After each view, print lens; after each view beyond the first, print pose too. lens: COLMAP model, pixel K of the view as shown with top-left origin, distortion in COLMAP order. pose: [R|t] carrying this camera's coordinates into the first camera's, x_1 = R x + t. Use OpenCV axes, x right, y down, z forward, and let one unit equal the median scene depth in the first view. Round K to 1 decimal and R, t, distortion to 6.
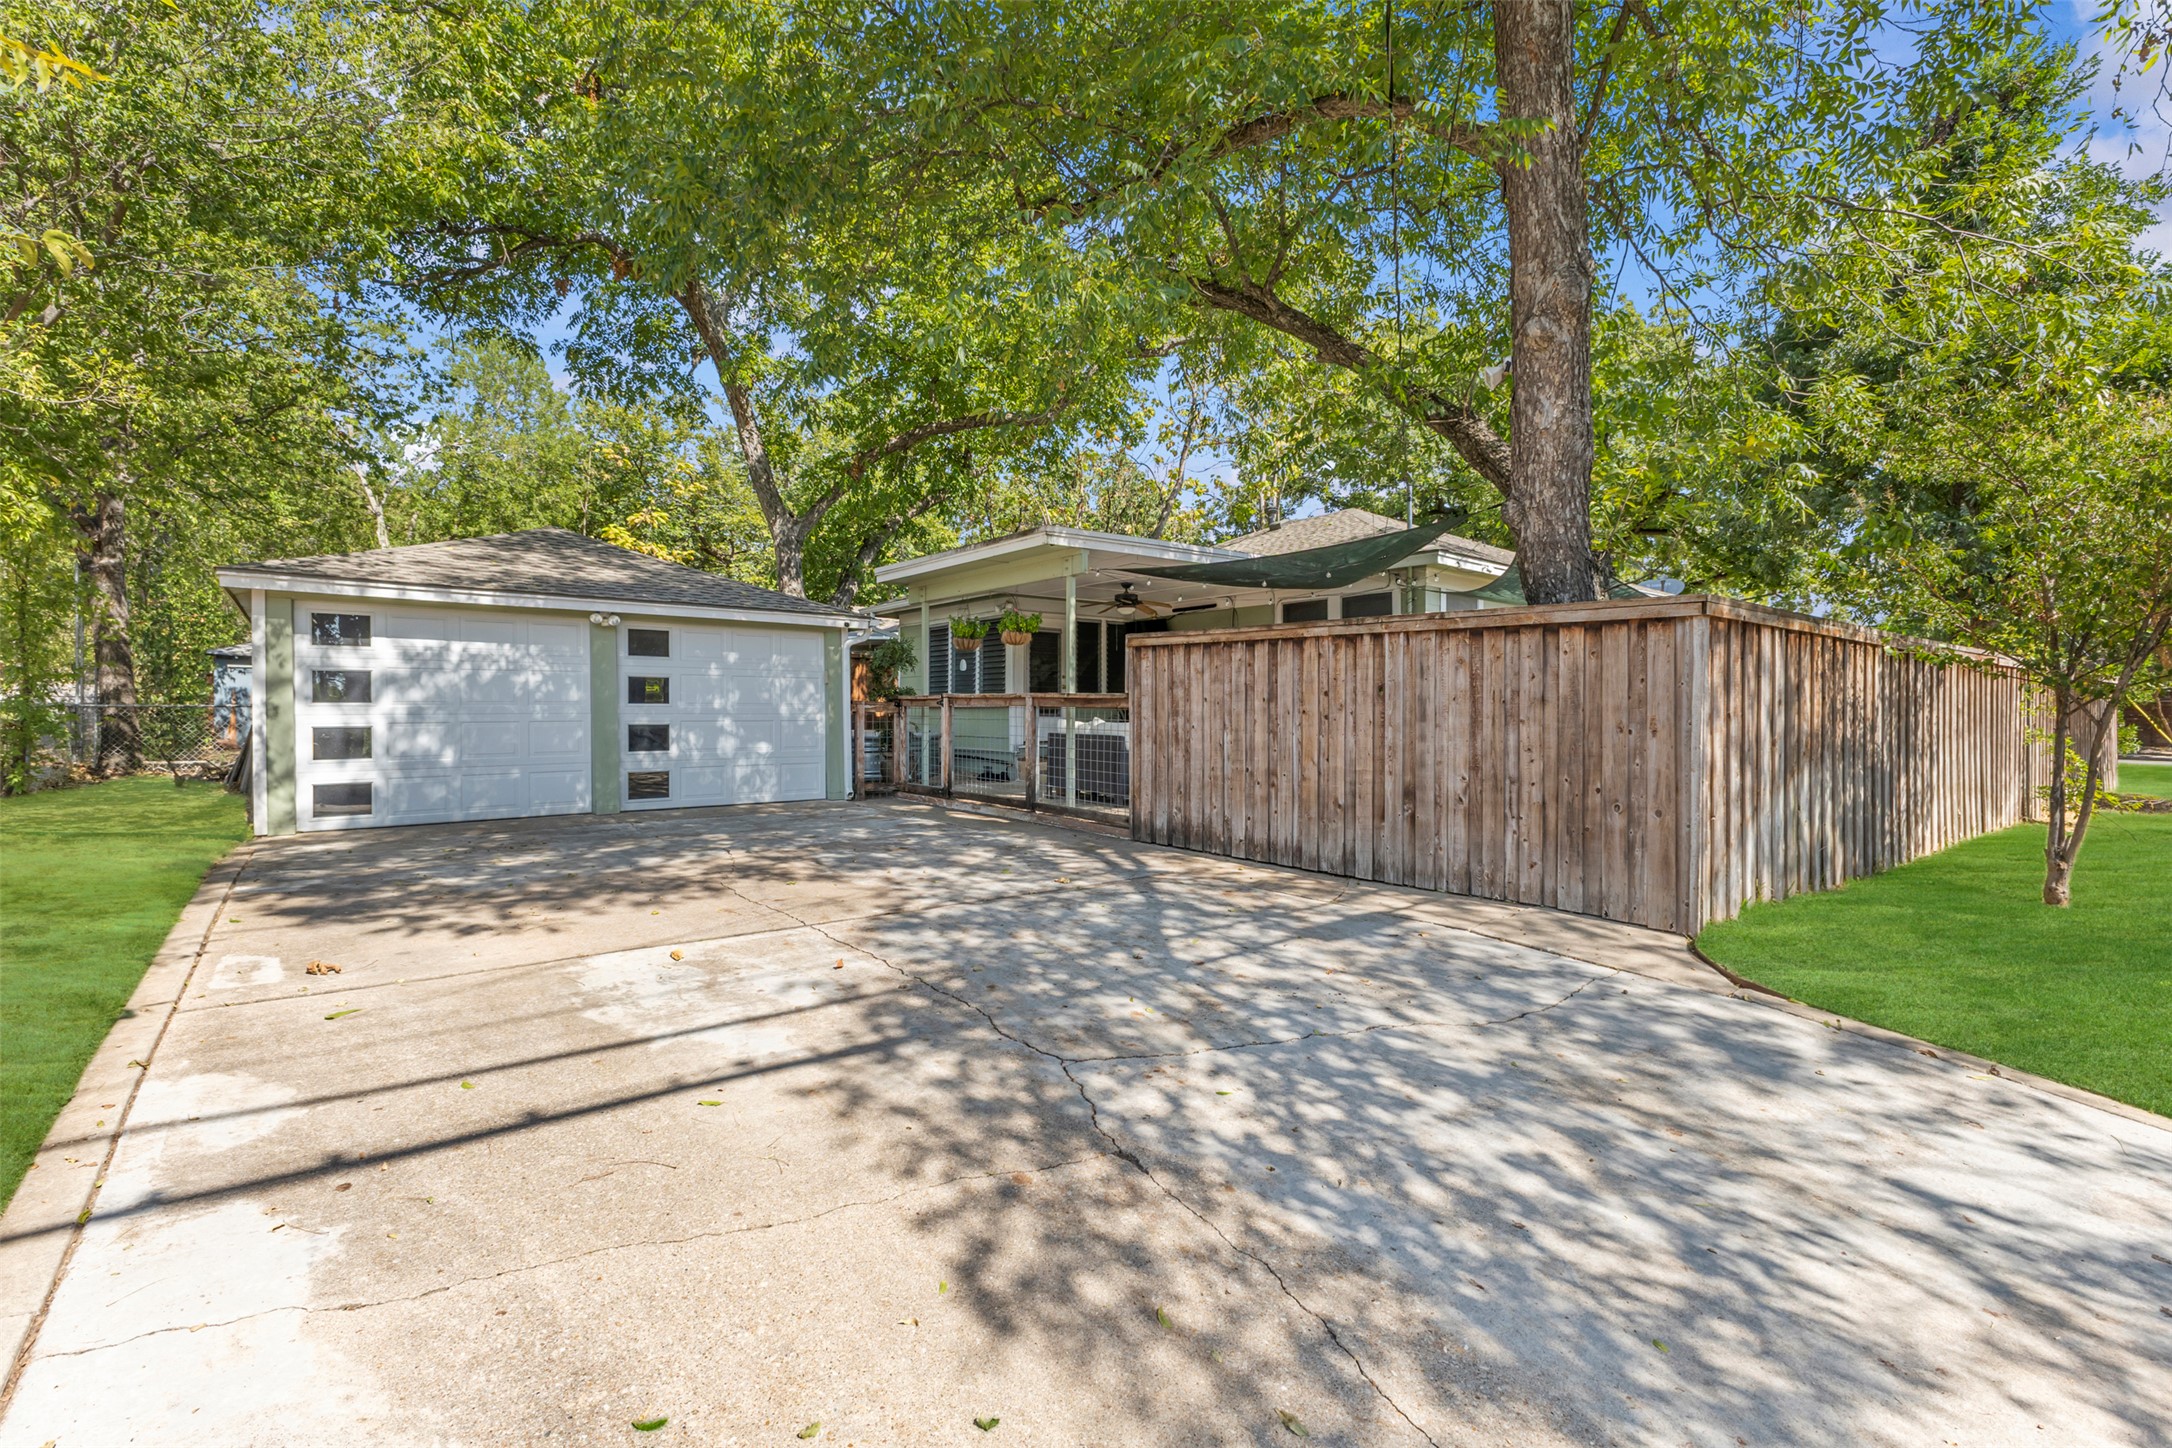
lens RADIAL K [[941.3, 0, 1083.9], [0, 941.3, 713.6], [0, 0, 1]] dist [0.006420, 0.000106]
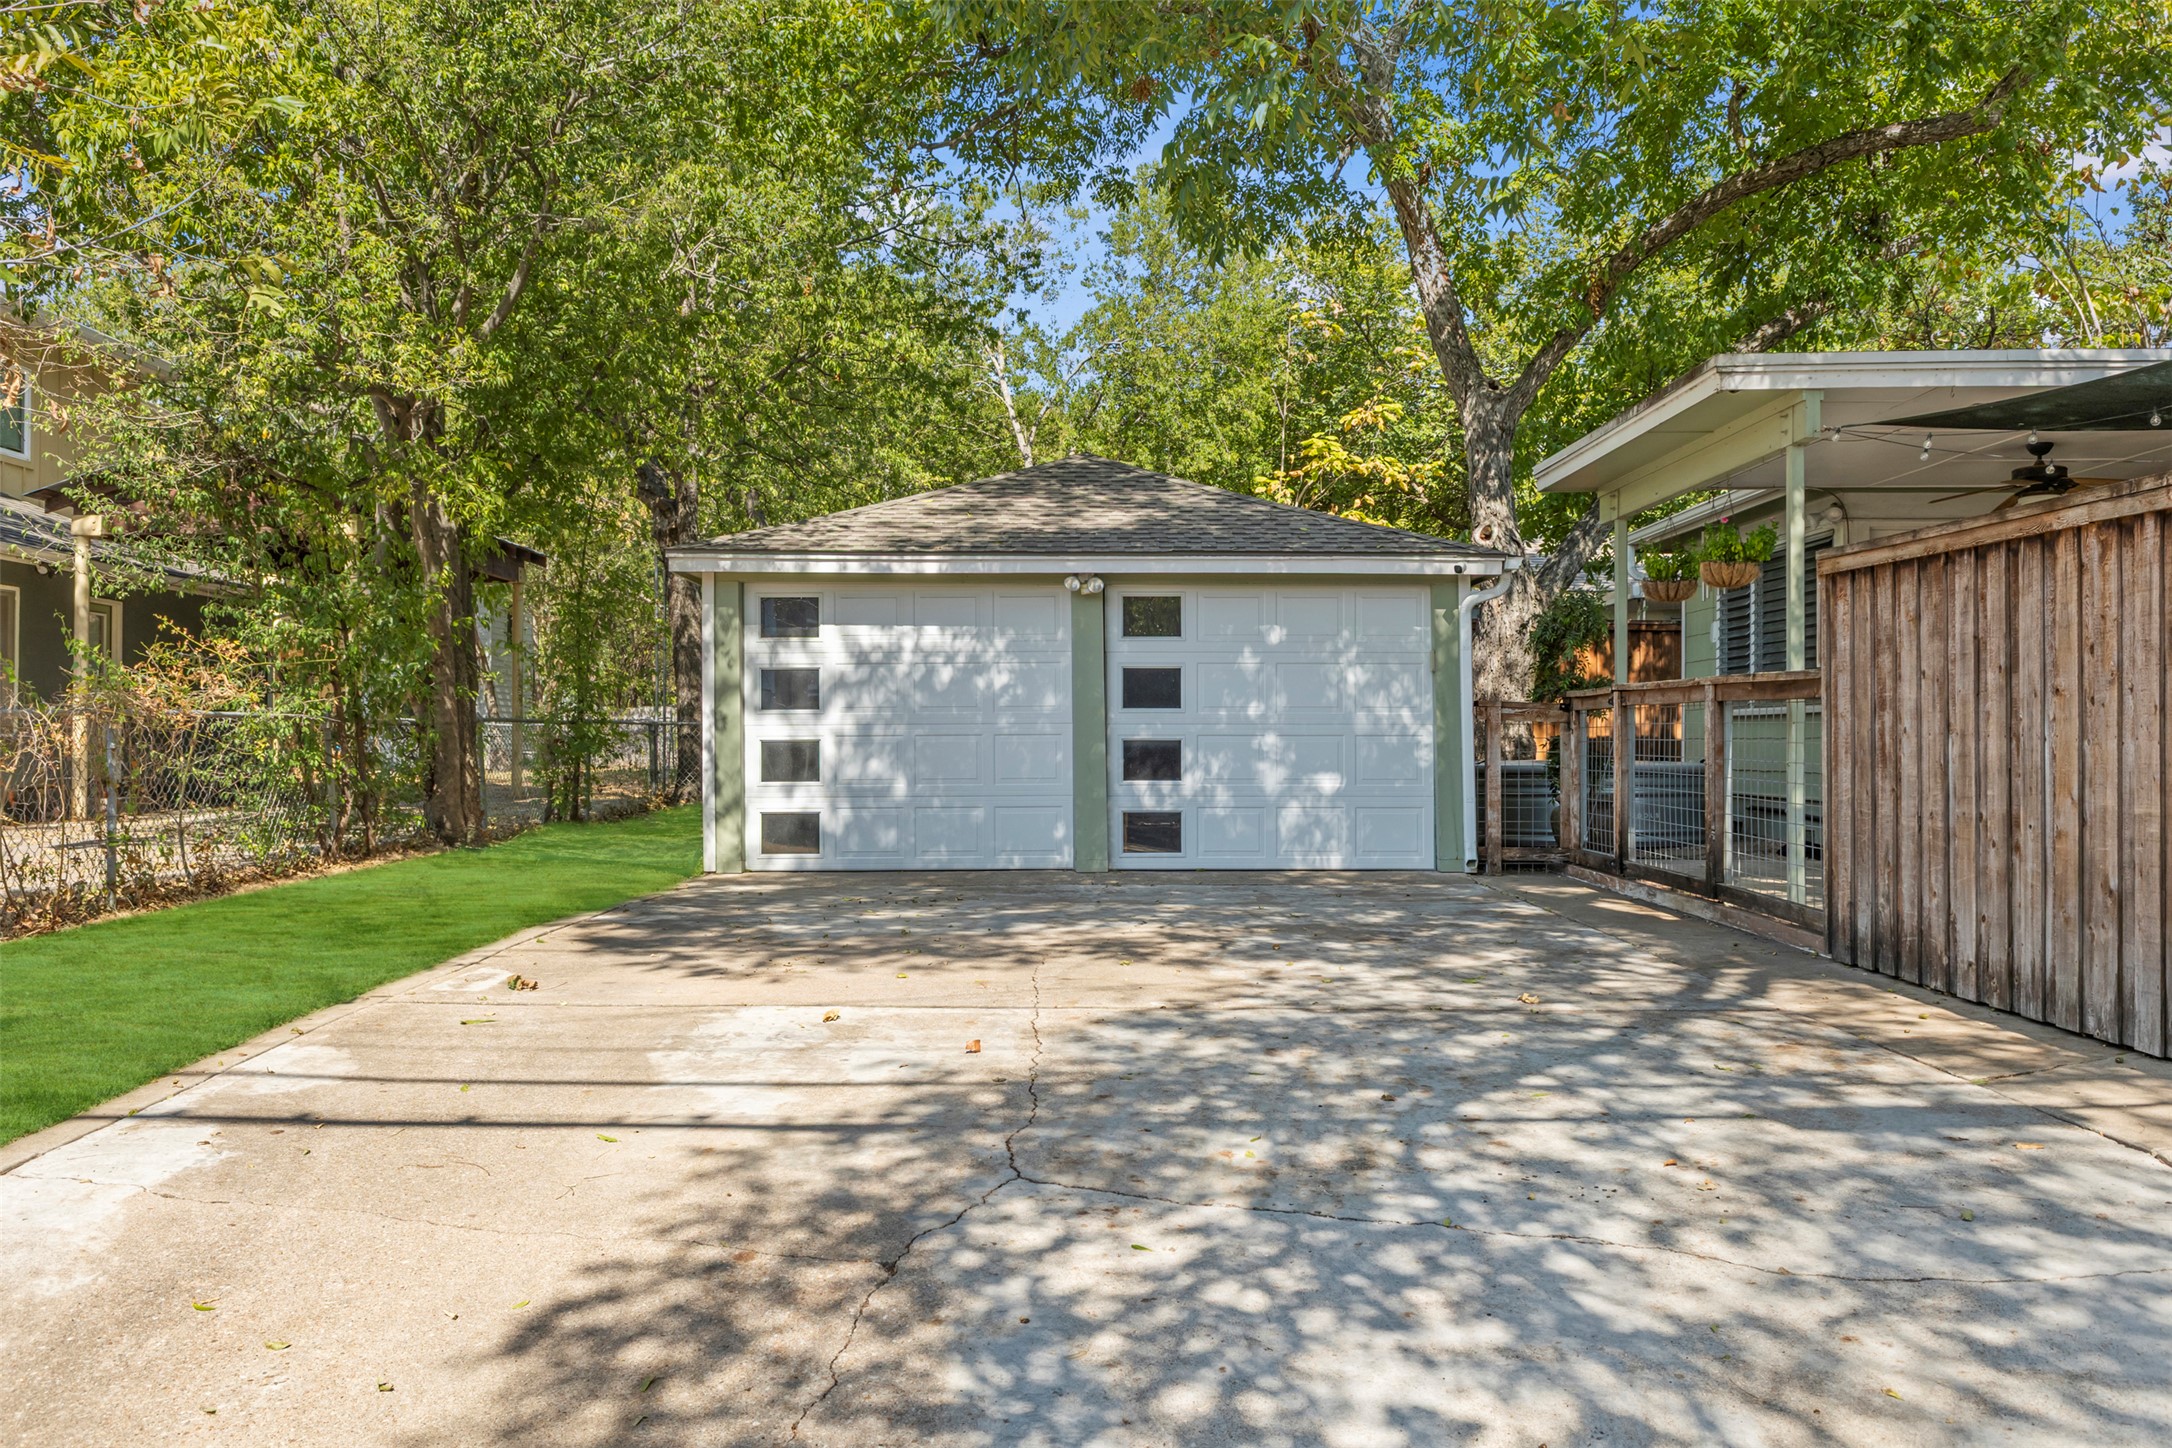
lens RADIAL K [[1771.2, 0, 1089.5], [0, 1771.2, 729.3], [0, 0, 1]] dist [0.019528, -0.011529]
pose [[0.780483, -0.008287, -0.625122, 0.346821], [0.000867, 0.999926, -0.012173, 0.023318], [0.625177, 0.008959, 0.780432, 0.008451]]
